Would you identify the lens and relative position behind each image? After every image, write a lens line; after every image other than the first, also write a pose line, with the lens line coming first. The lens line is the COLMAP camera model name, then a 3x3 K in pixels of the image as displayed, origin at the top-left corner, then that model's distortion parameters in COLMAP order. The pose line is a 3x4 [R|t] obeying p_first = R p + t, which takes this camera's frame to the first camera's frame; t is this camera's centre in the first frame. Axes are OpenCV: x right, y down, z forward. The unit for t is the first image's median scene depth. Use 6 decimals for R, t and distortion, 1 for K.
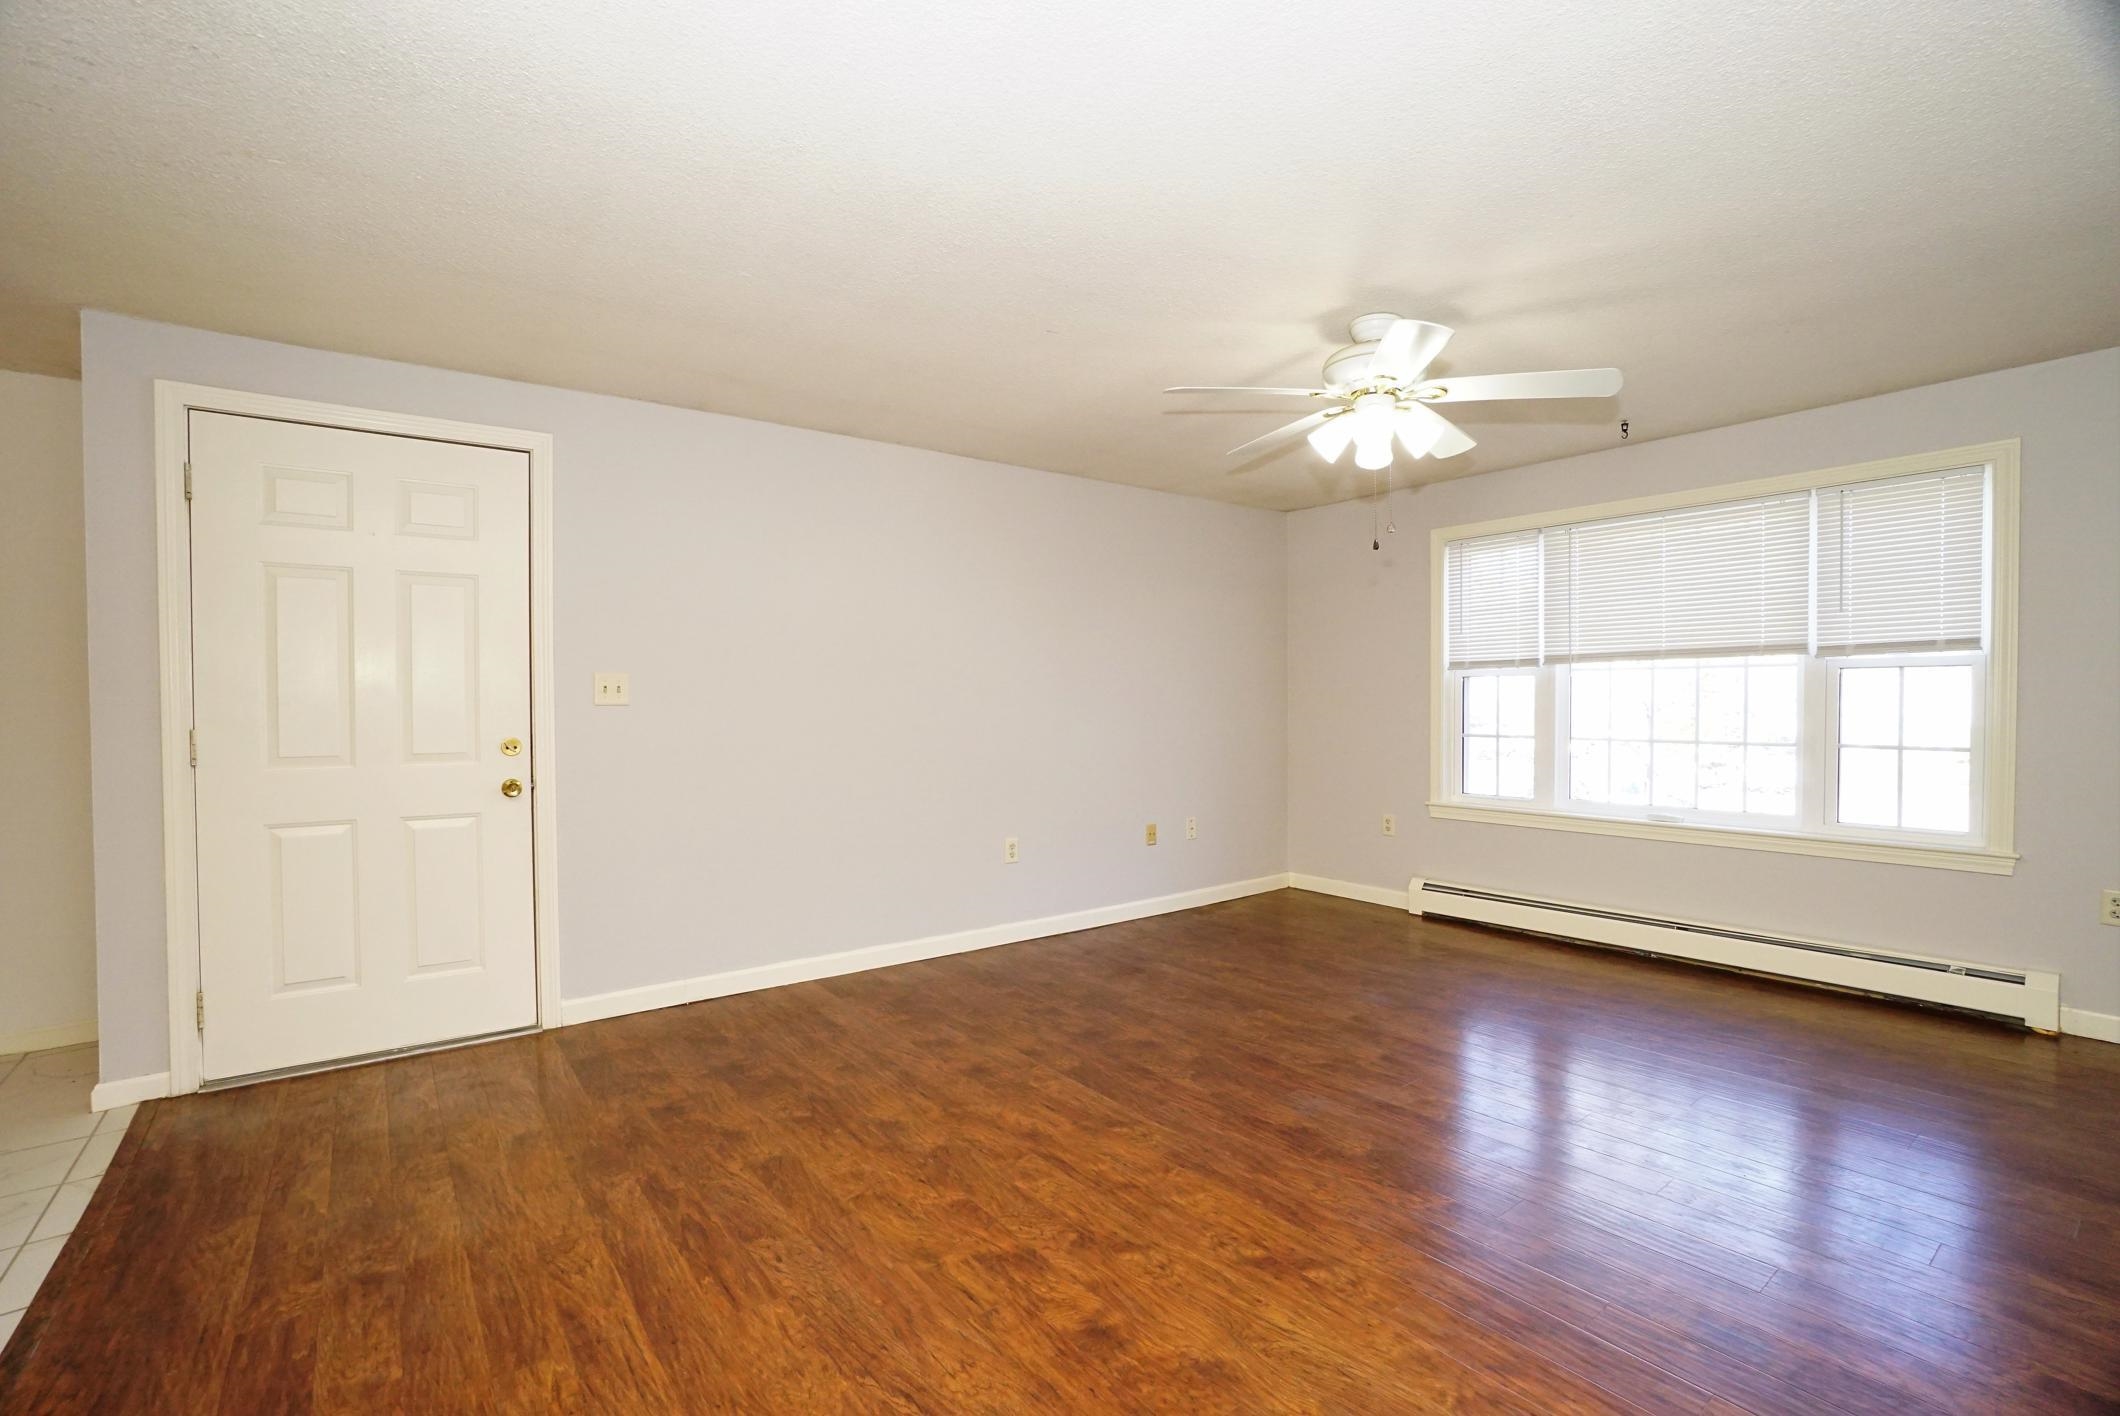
lens RADIAL K [[934.1, 0, 1027.6], [0, 934.1, 737.1], [0, 0, 1]] dist [-0.066755, 0.025677]
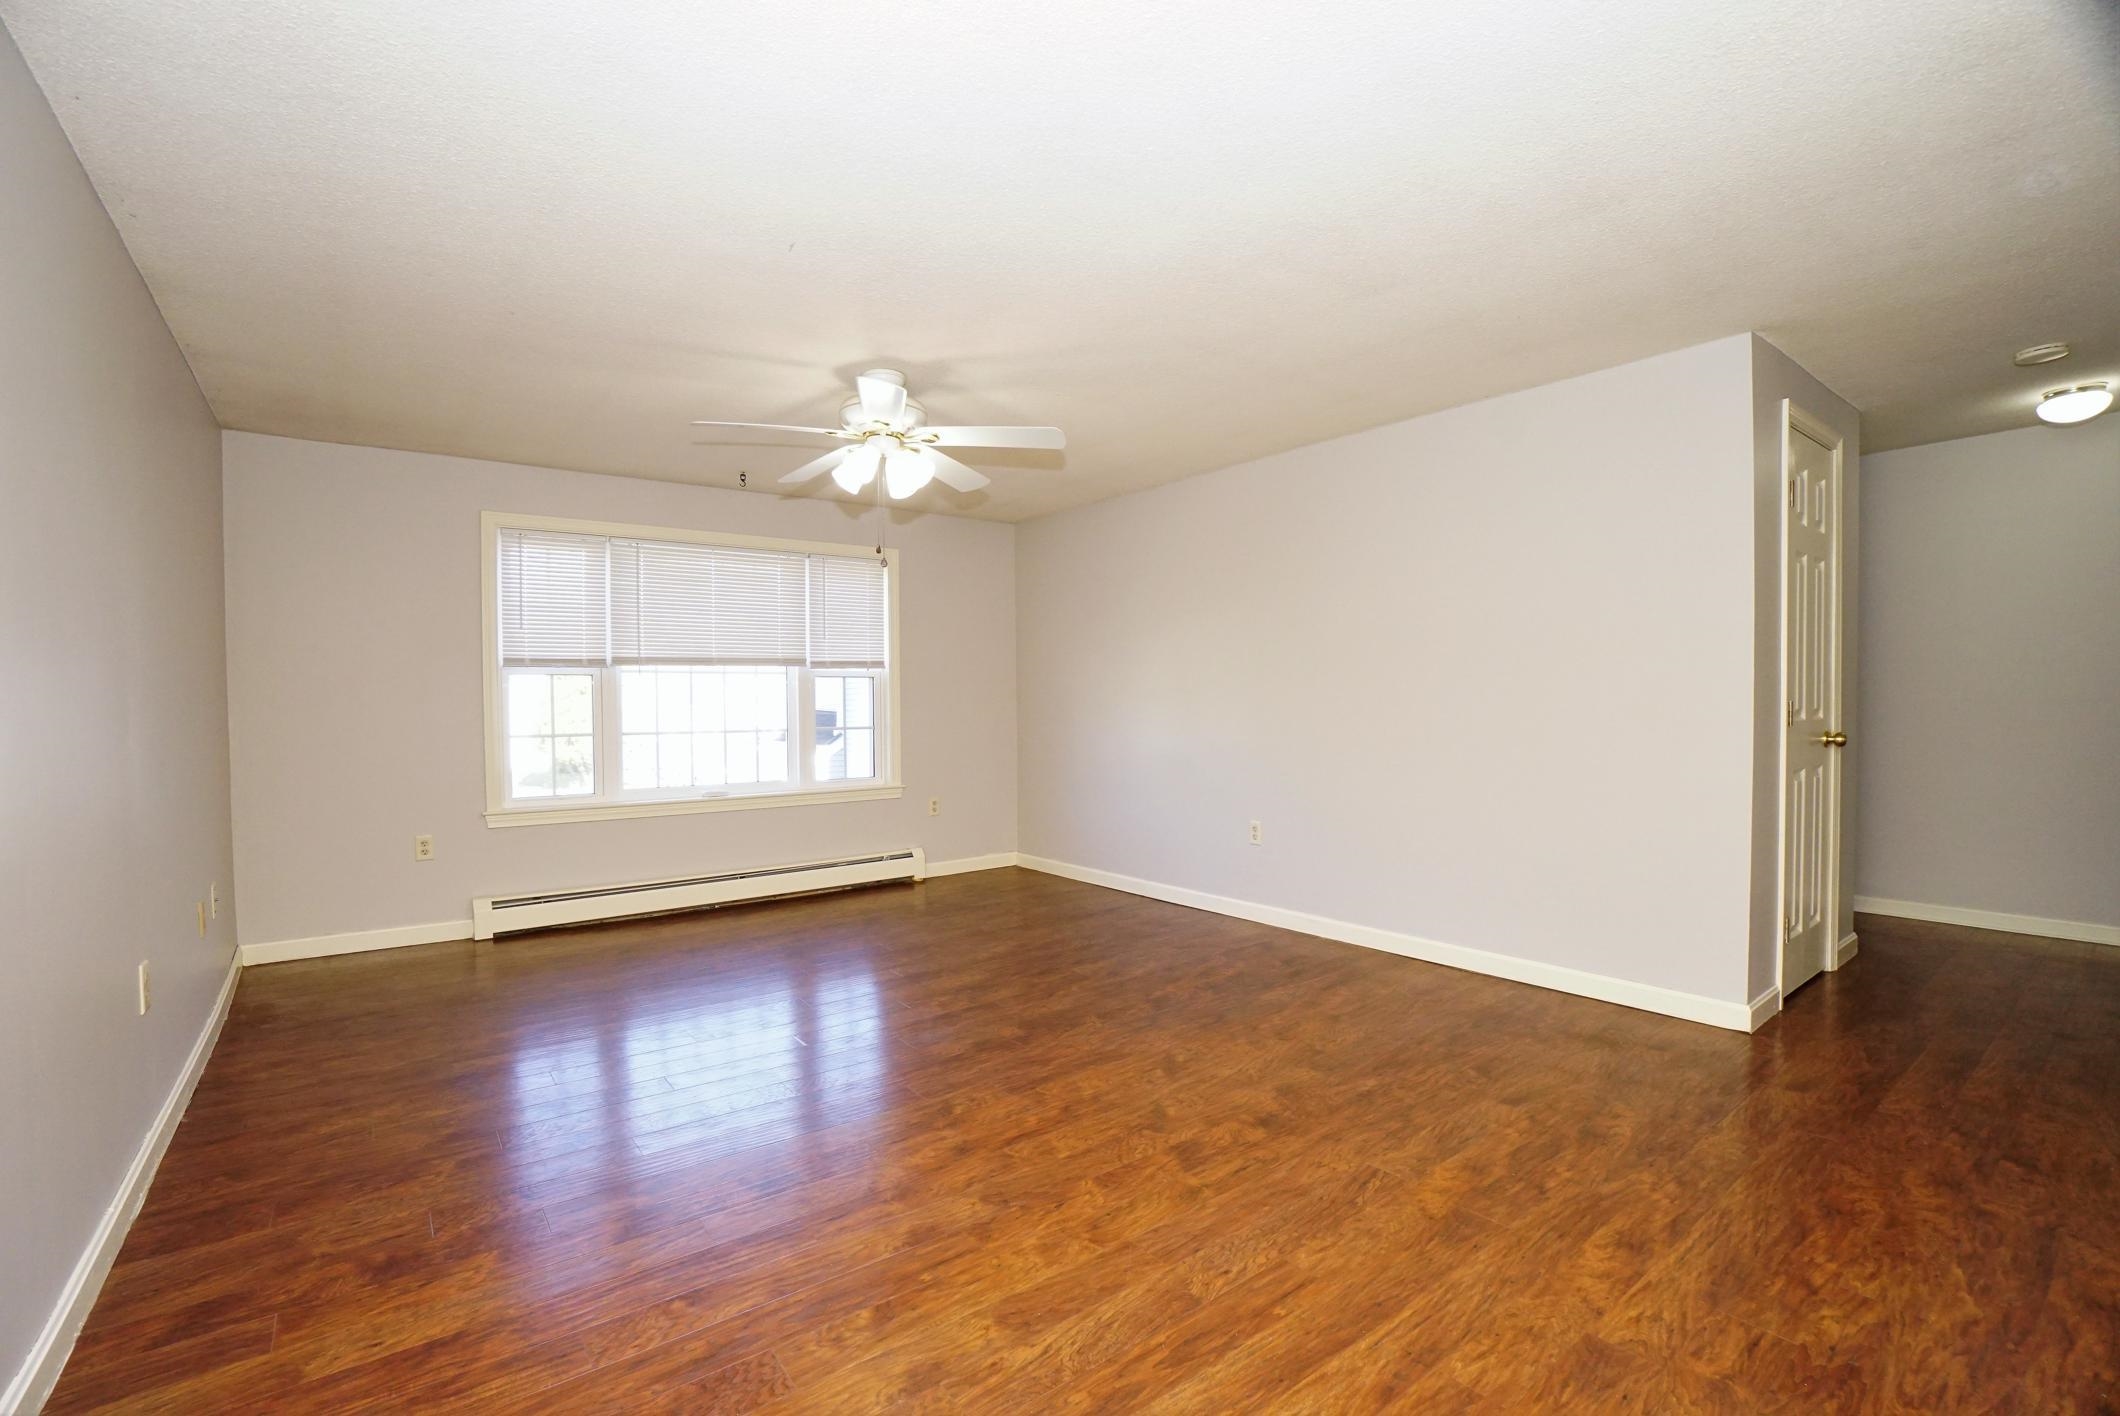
lens RADIAL K [[952.8, 0, 1047.4], [0, 952.8, 720.6], [0, 0, 1]] dist [-0.063192, 0.024970]
pose [[-0.023952, -0.017646, 0.999557, -0.729109], [0.044527, 0.998833, 0.018700, -0.017355], [-0.998721, 0.044955, -0.023138, 0.700445]]
